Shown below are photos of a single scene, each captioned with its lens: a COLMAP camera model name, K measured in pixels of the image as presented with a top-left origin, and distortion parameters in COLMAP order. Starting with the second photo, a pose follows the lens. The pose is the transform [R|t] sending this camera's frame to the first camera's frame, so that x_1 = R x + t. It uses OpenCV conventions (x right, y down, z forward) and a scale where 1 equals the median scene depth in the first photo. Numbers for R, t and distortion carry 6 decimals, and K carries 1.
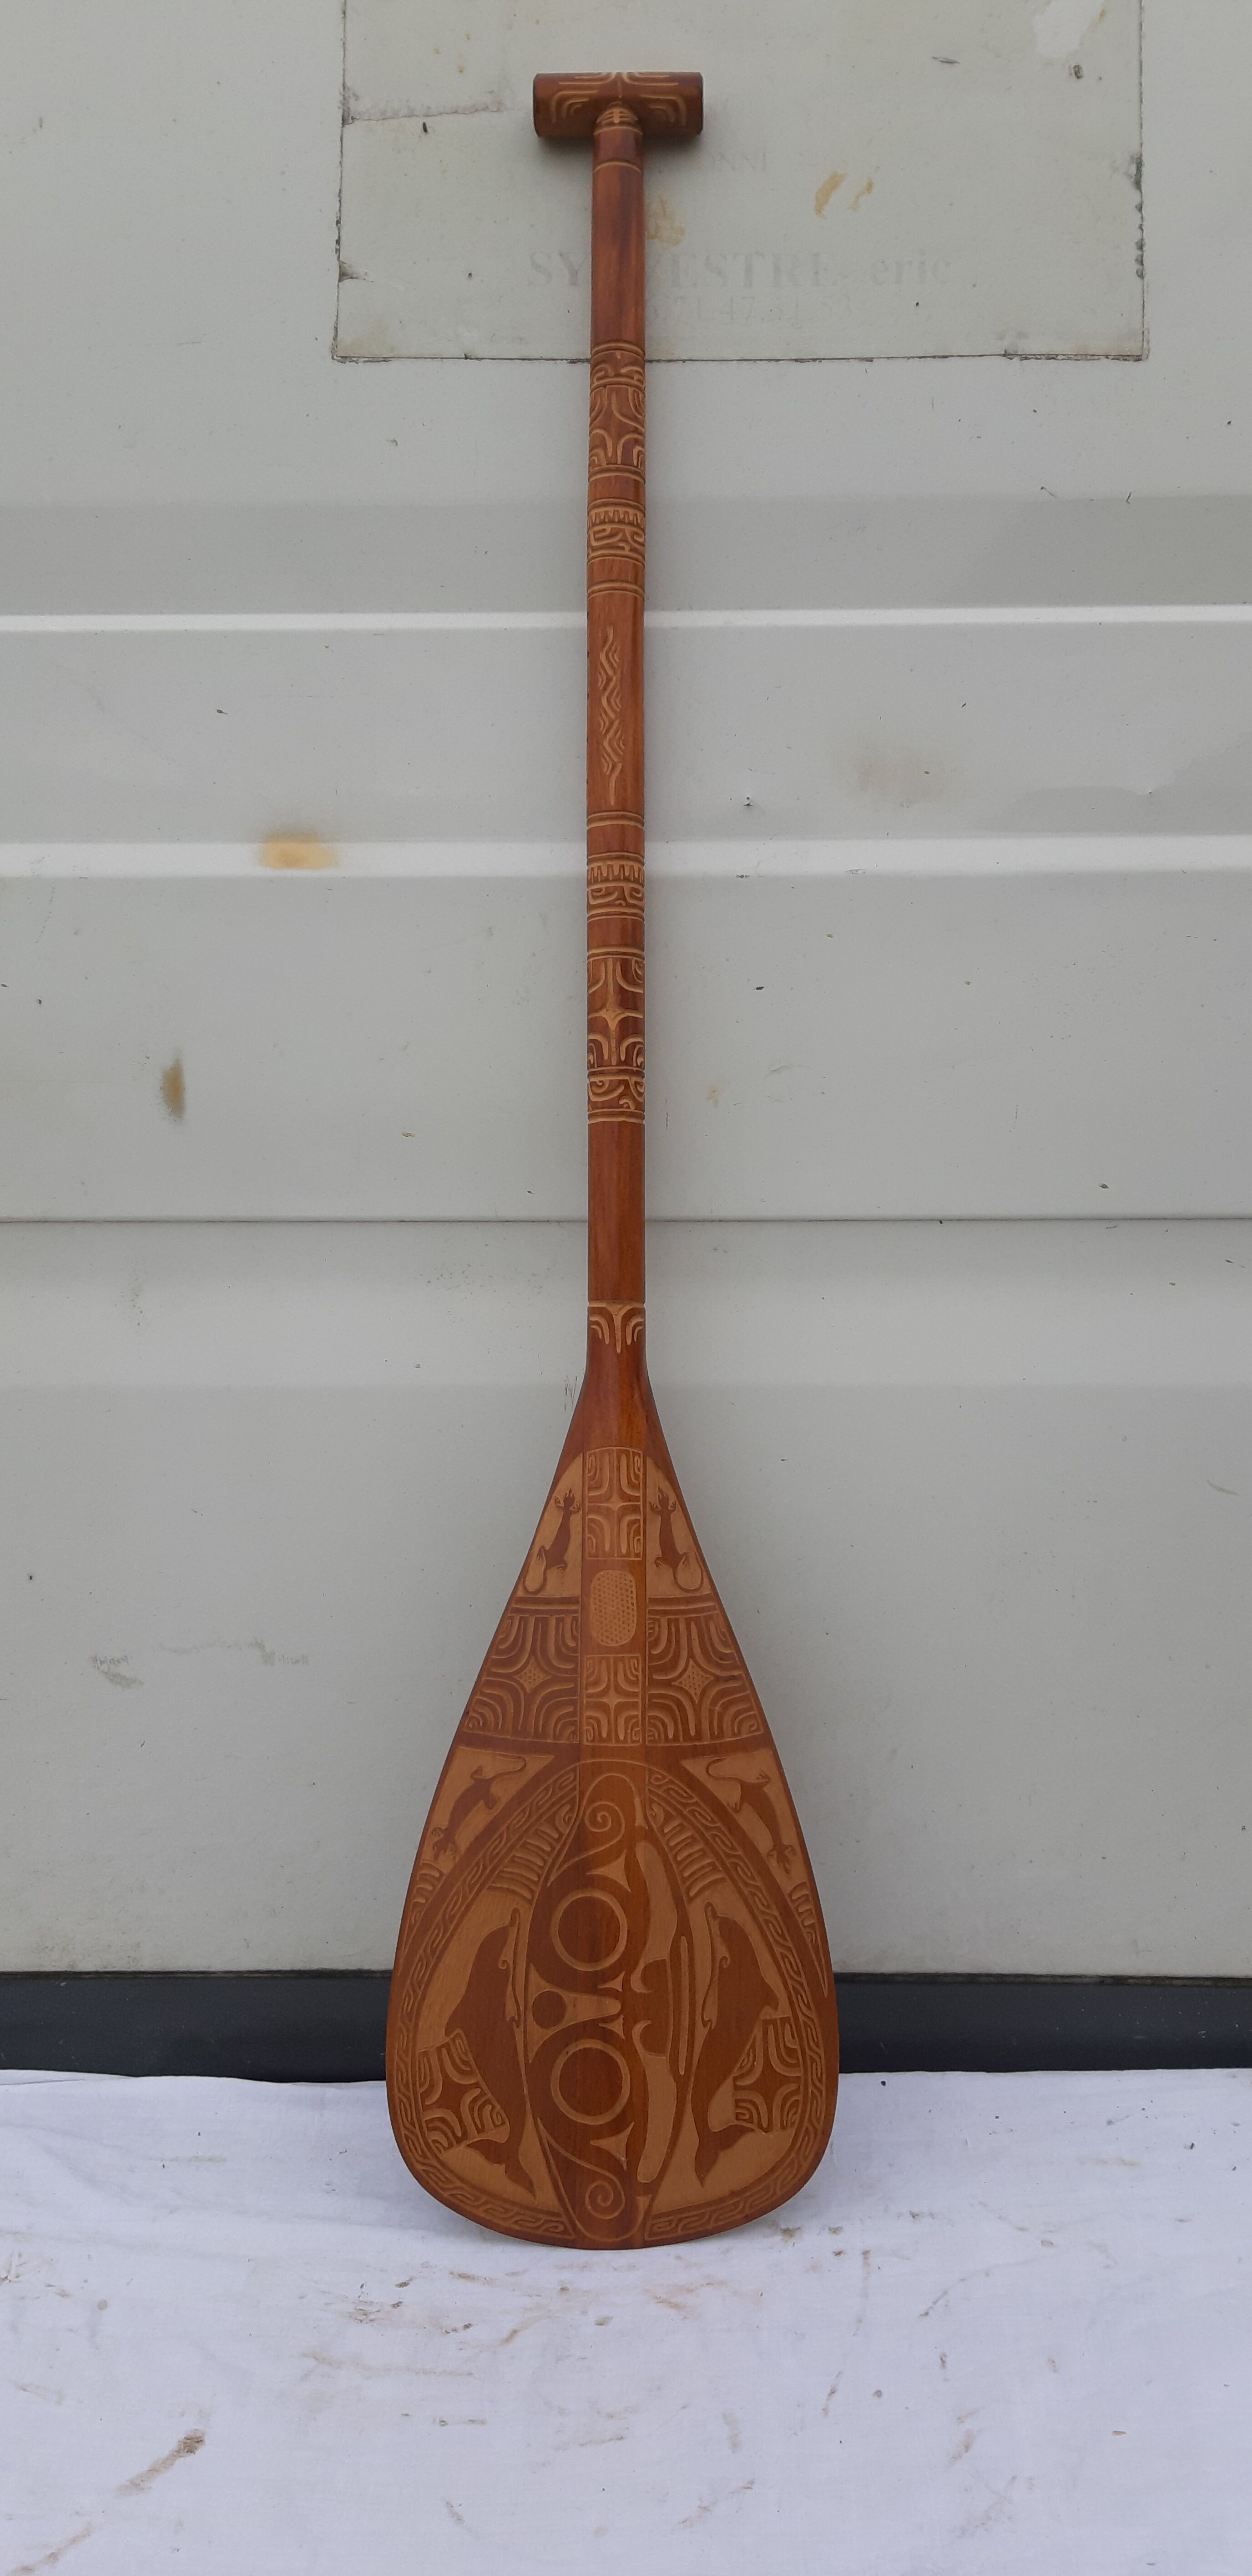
lens RADIAL K [[1997.4, 0, 655.7], [0, 1997.4, 1228.9], [0, 0, 1]] dist [0.048224, -0.083916]
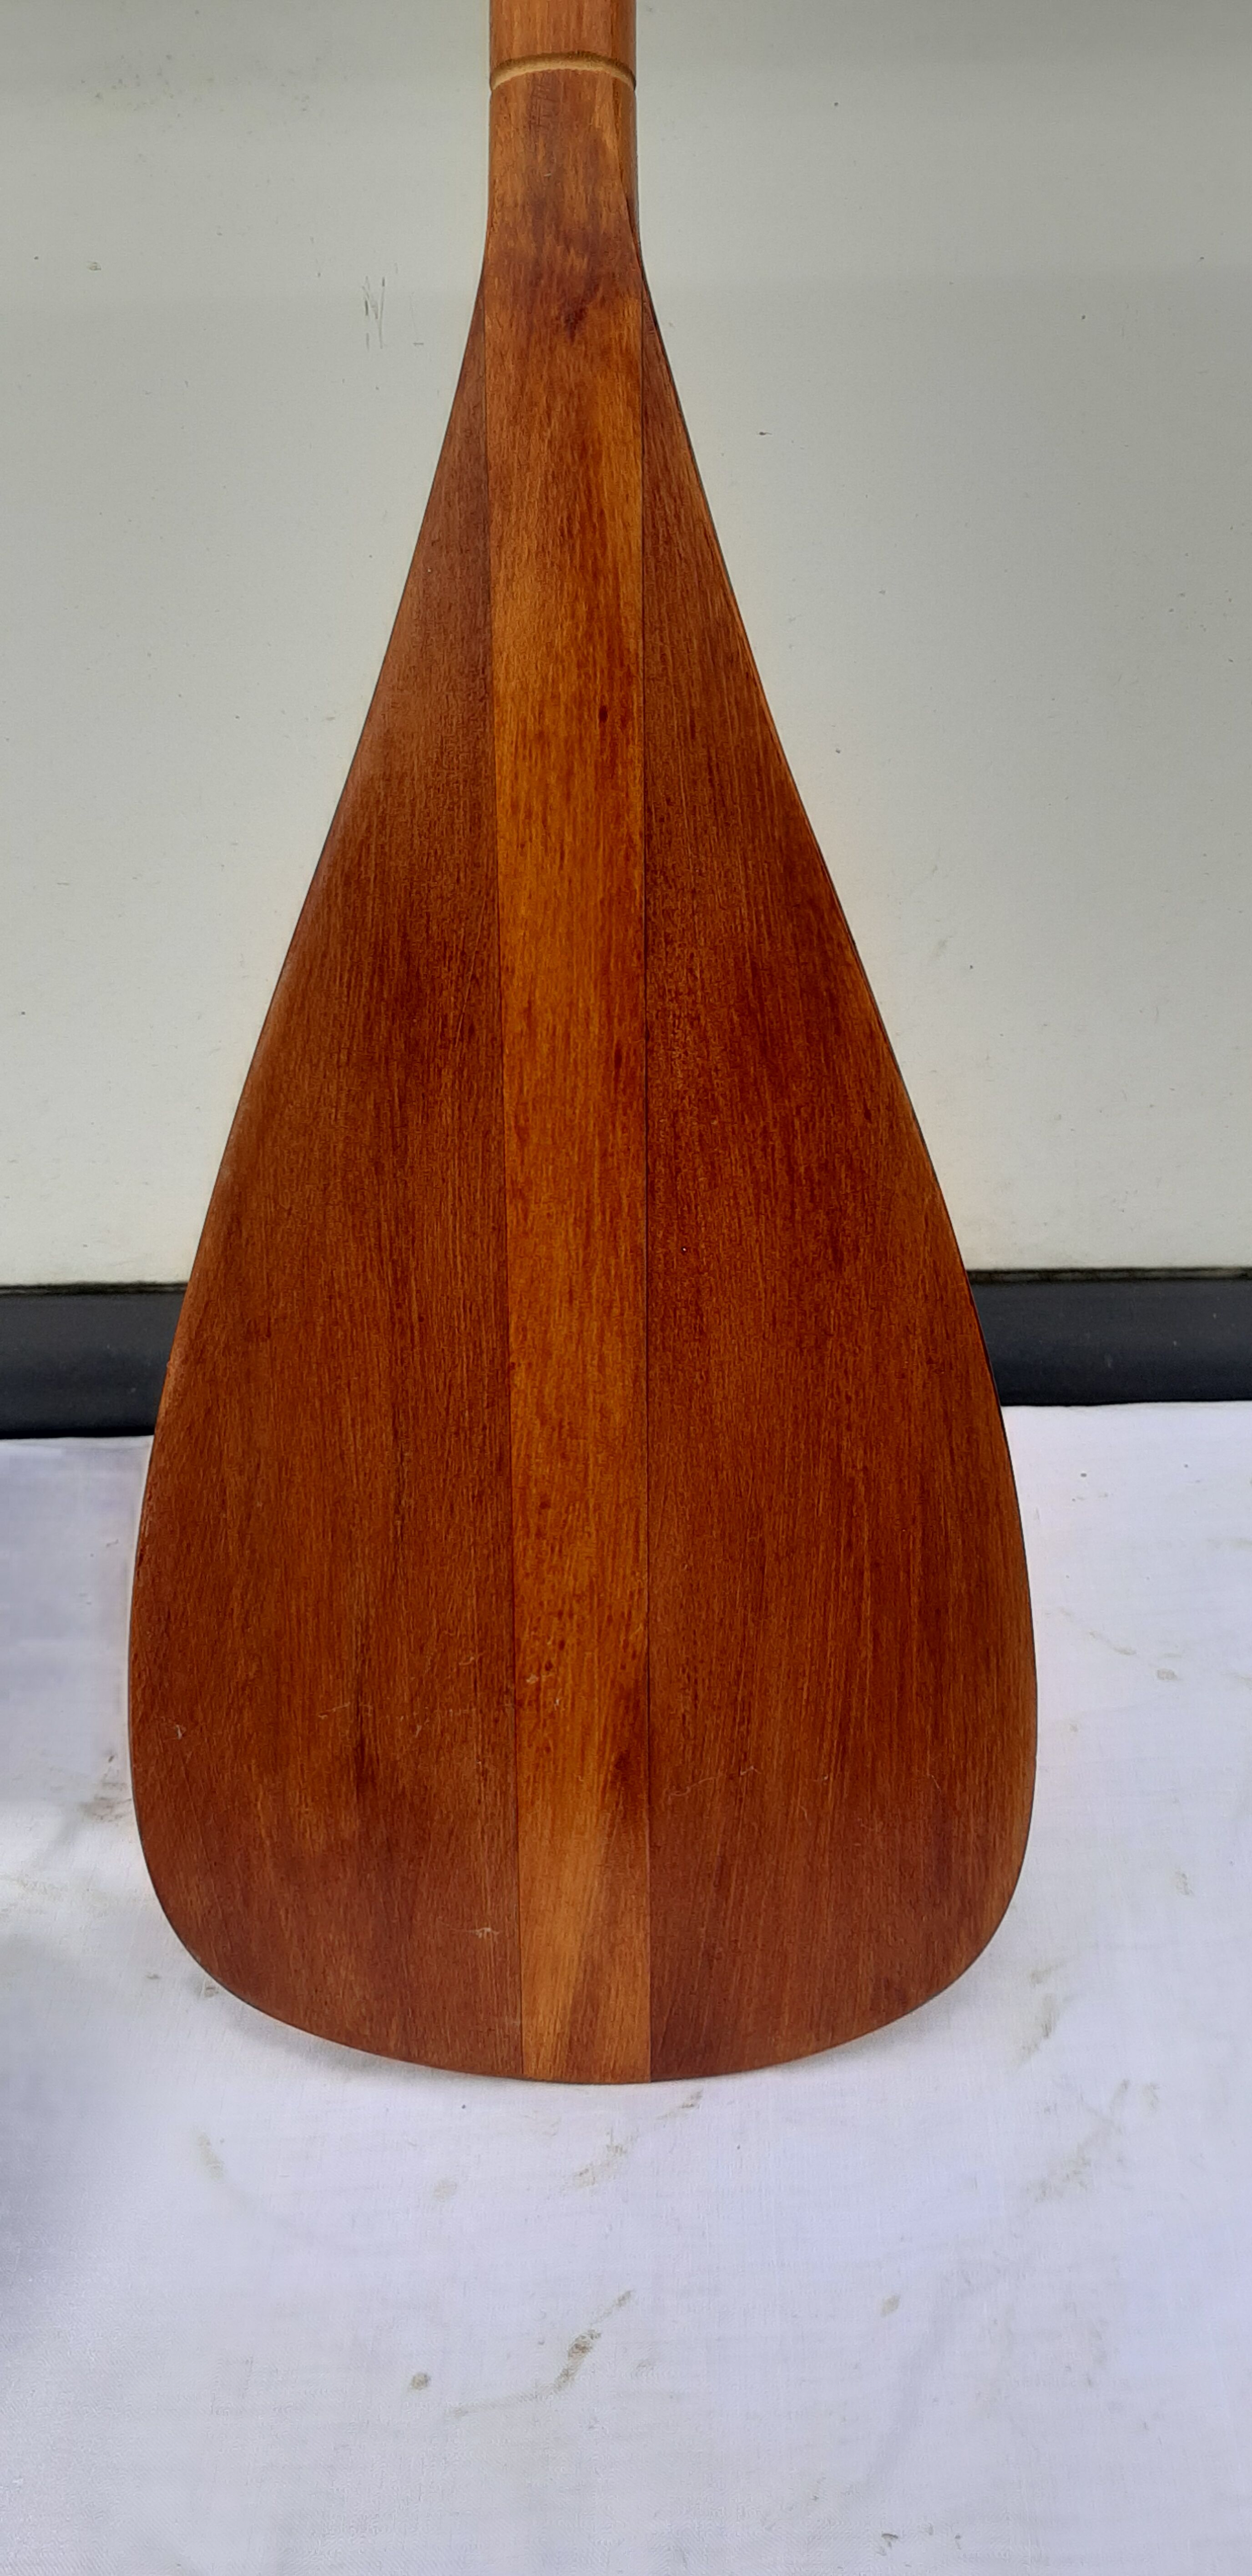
lens RADIAL K [[1997.4, 0, 655.7], [0, 1997.4, 1228.9], [0, 0, 1]] dist [0.048224, -0.083916]
pose [[0.999723, -0.017980, -0.015185, 0.036586], [0.022273, 0.931234, 0.363741, 0.113193], [0.007600, -0.363978, 0.931377, 0.387543]]
